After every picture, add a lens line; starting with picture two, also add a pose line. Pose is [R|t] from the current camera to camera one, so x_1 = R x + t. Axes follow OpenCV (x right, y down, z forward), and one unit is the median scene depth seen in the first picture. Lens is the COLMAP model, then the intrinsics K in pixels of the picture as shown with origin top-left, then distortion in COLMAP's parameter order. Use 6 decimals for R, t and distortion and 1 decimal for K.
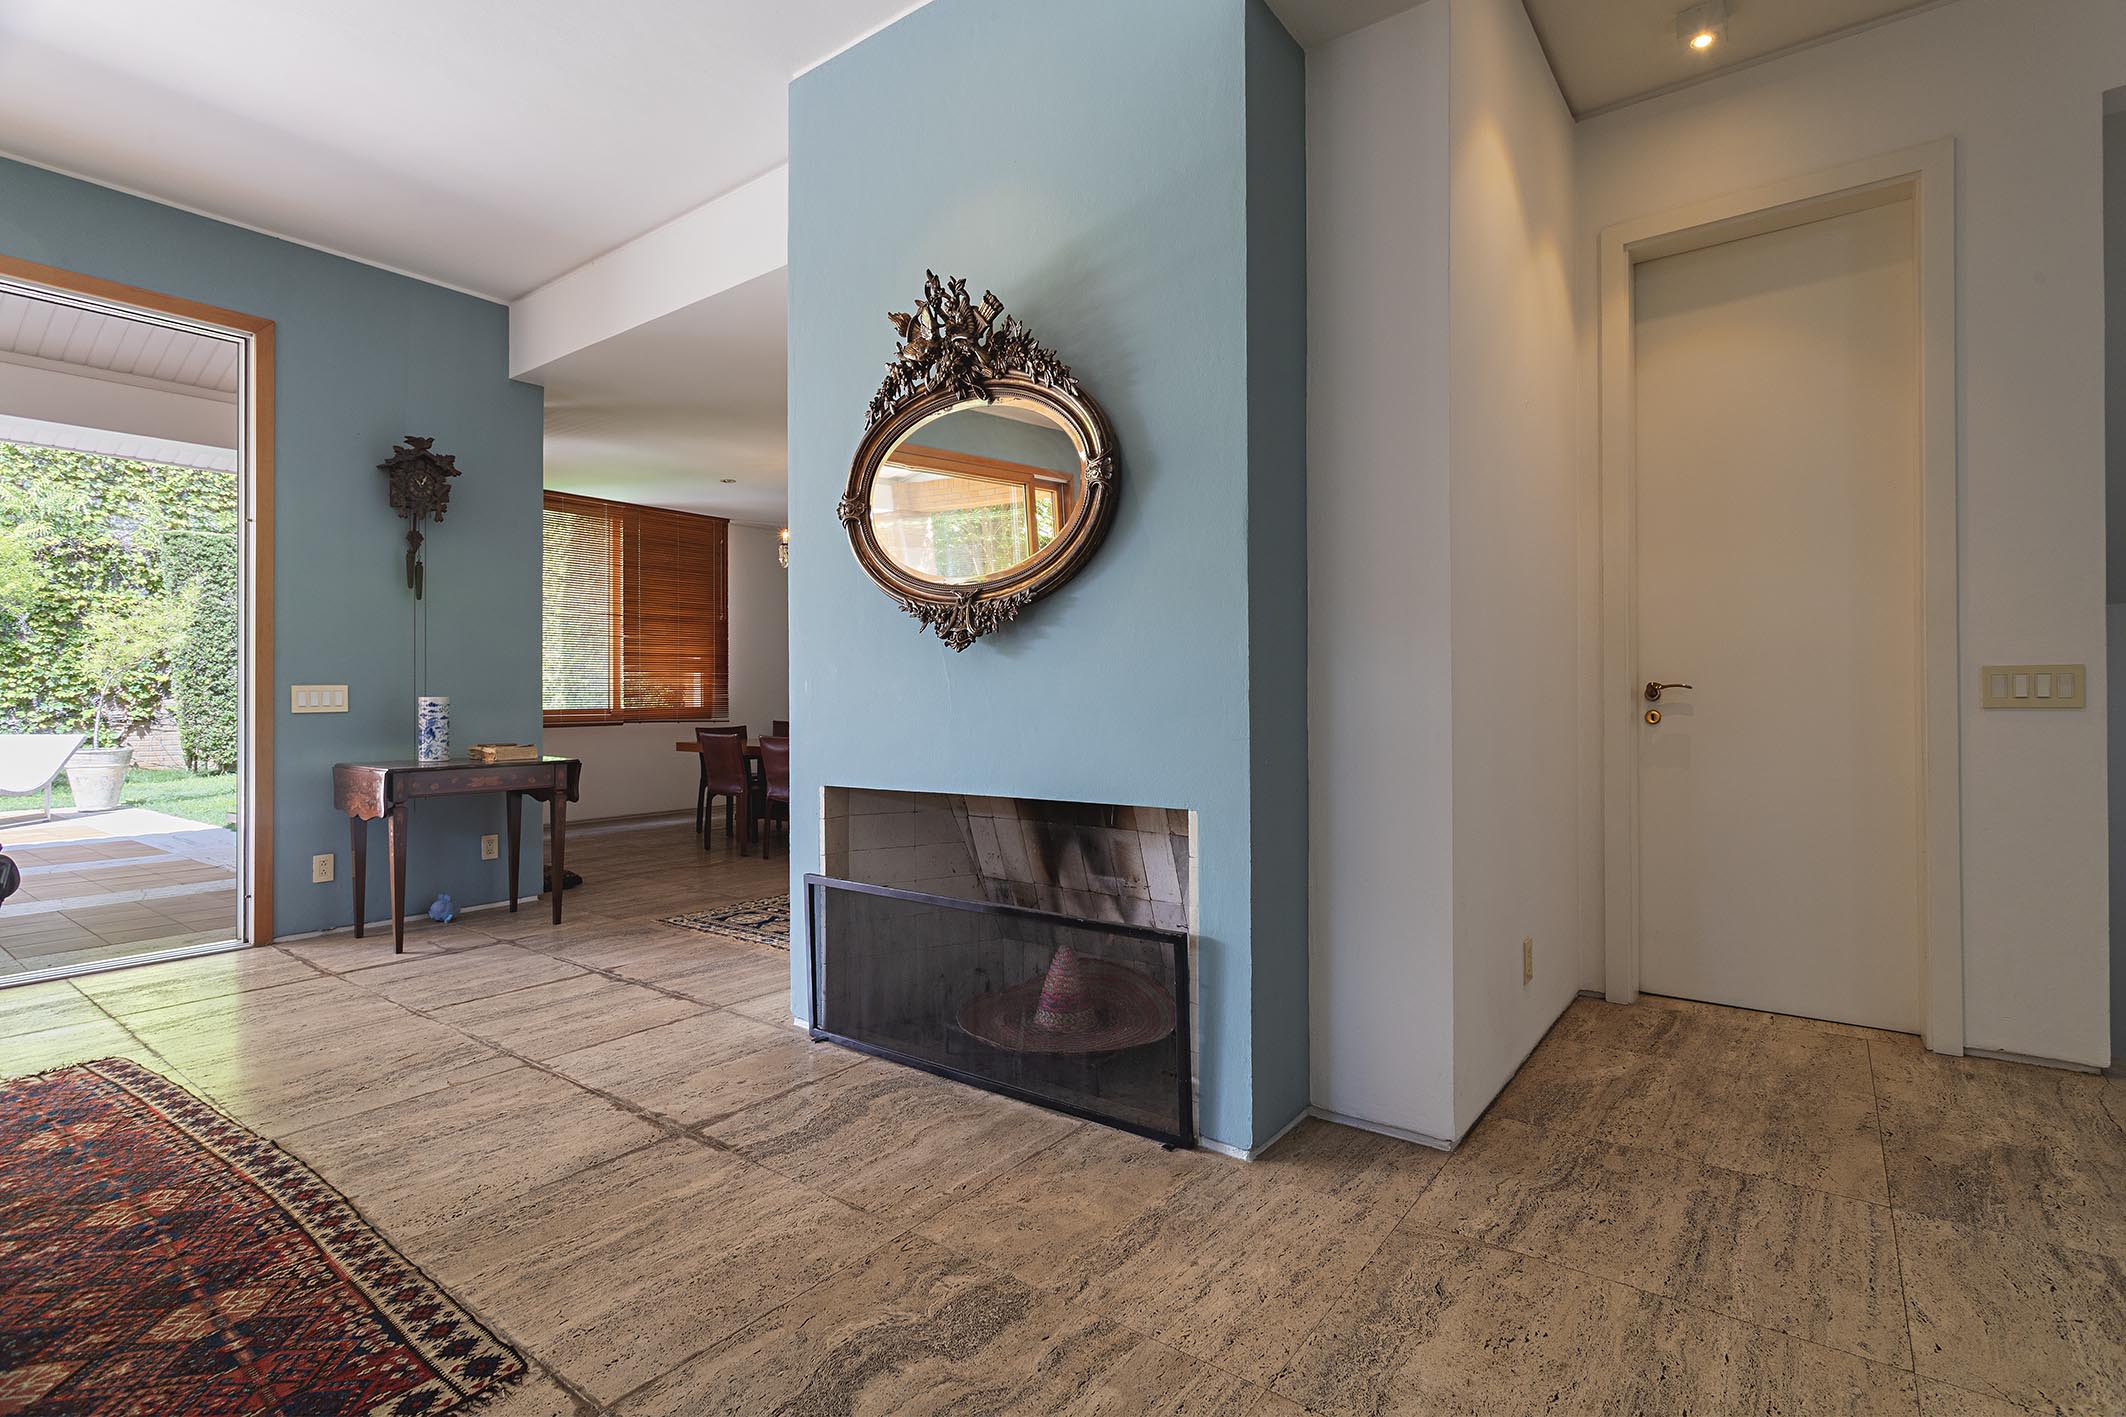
lens RADIAL K [[981.0, 0, 1035.8], [0, 981.0, 691.5], [0, 0, 1]] dist [0.022564, 0.000297]
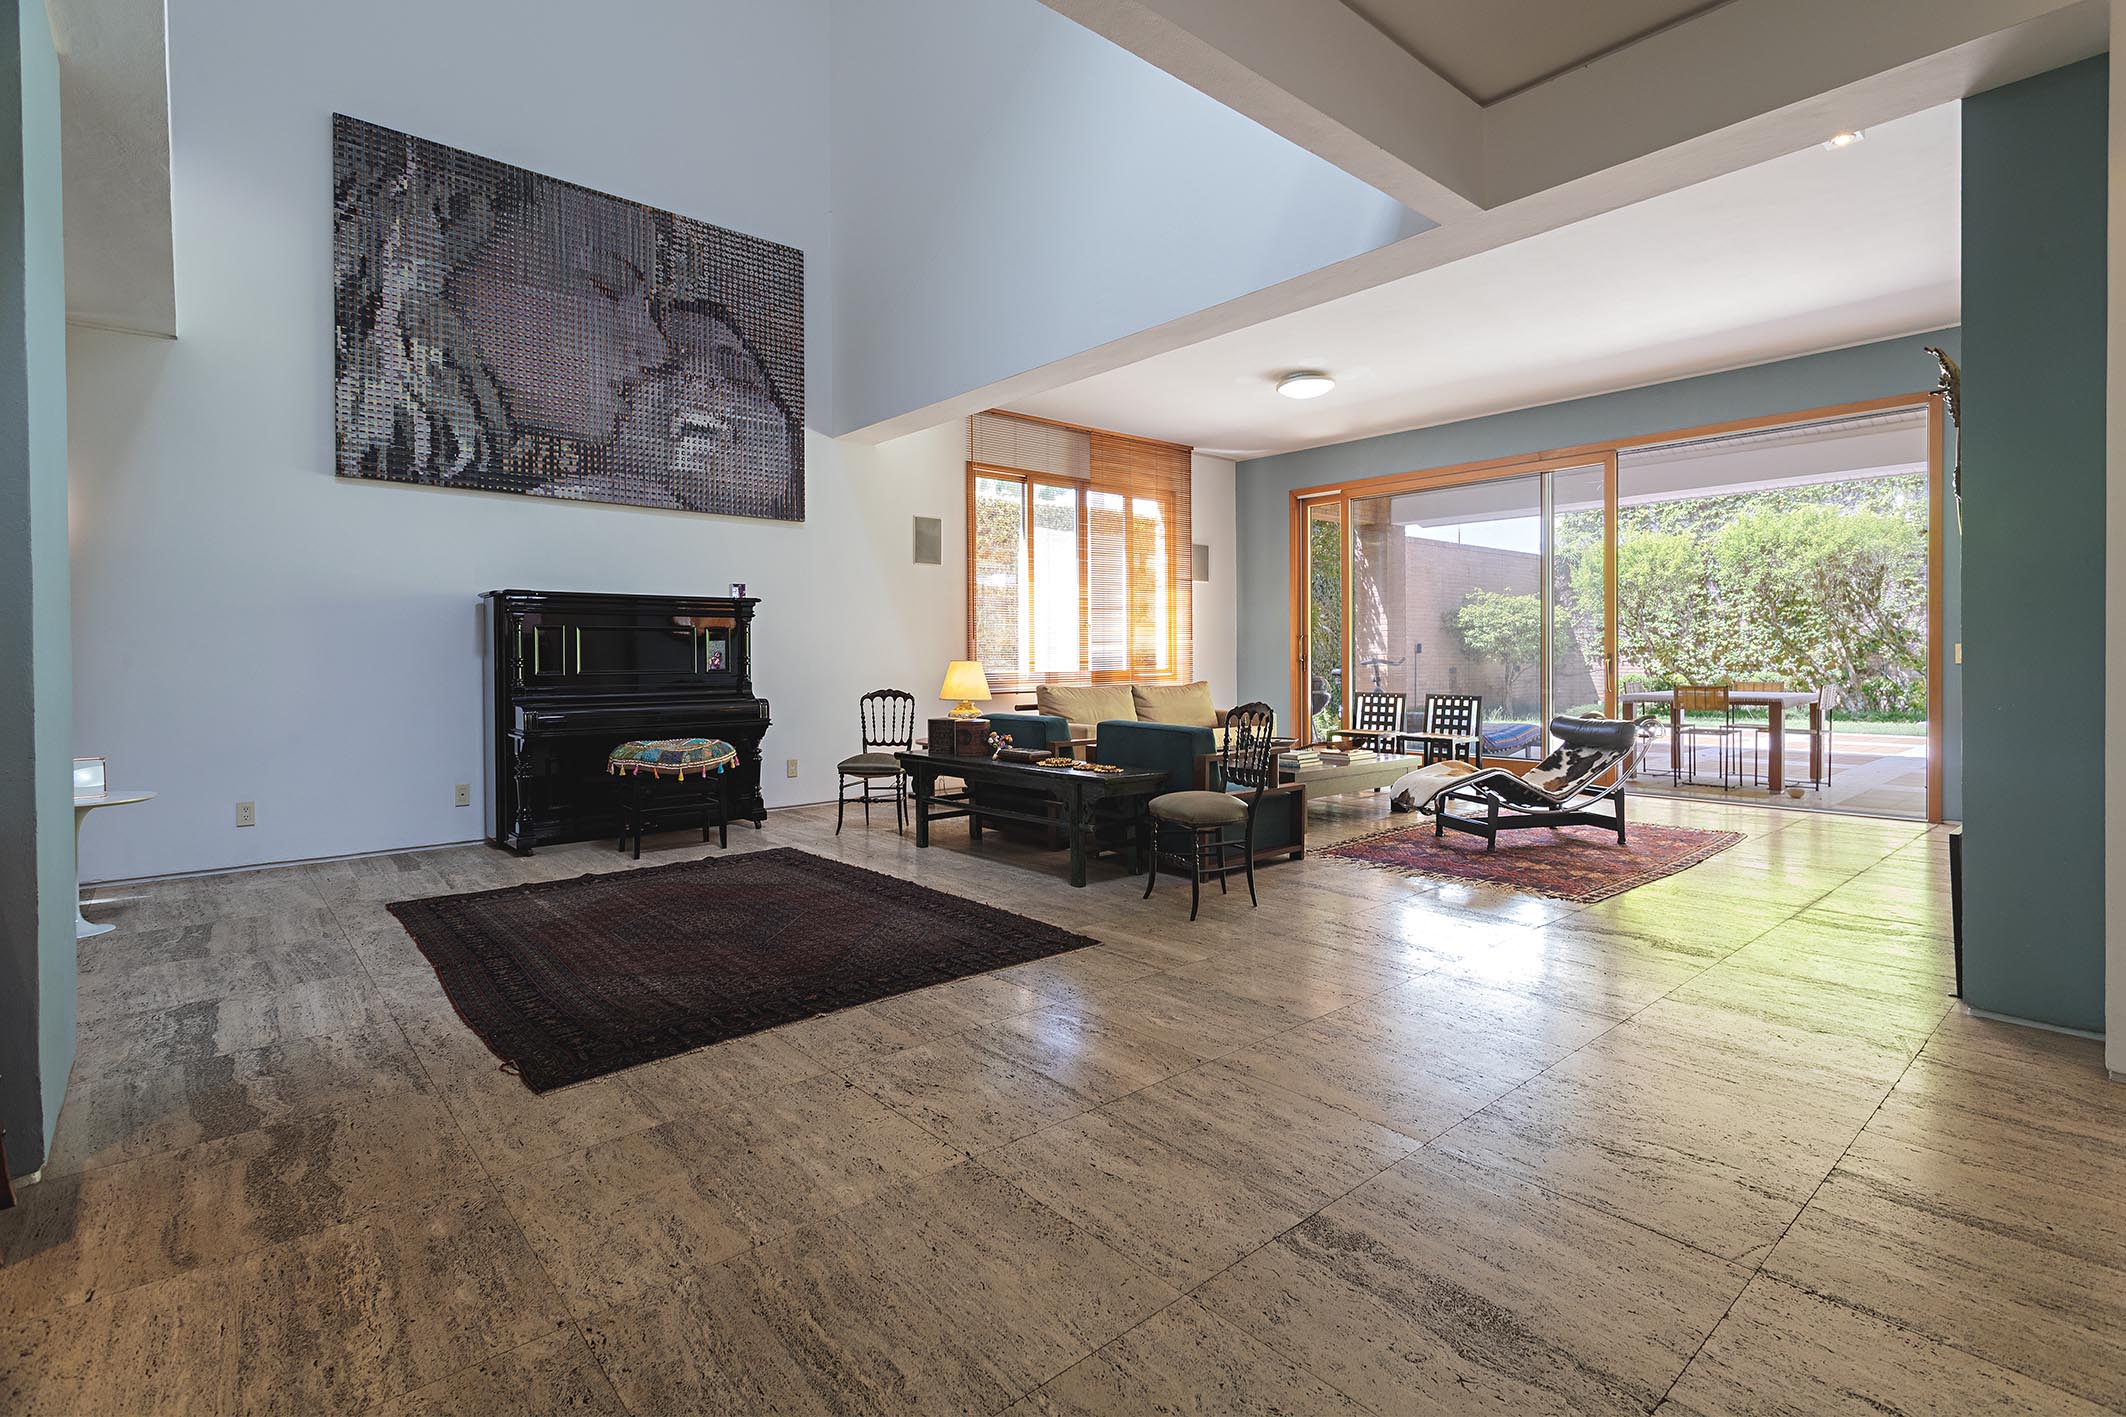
lens RADIAL K [[1039.8, 0, 1021.0], [0, 1039.8, 665.3], [0, 0, 1]] dist [0.012305, 0.000600]
pose [[-0.222109, 0.011513, -0.974954, 1.200224], [0.013051, 0.999876, 0.008834, -0.006348], [0.974934, -0.010762, -0.222232, 0.072371]]
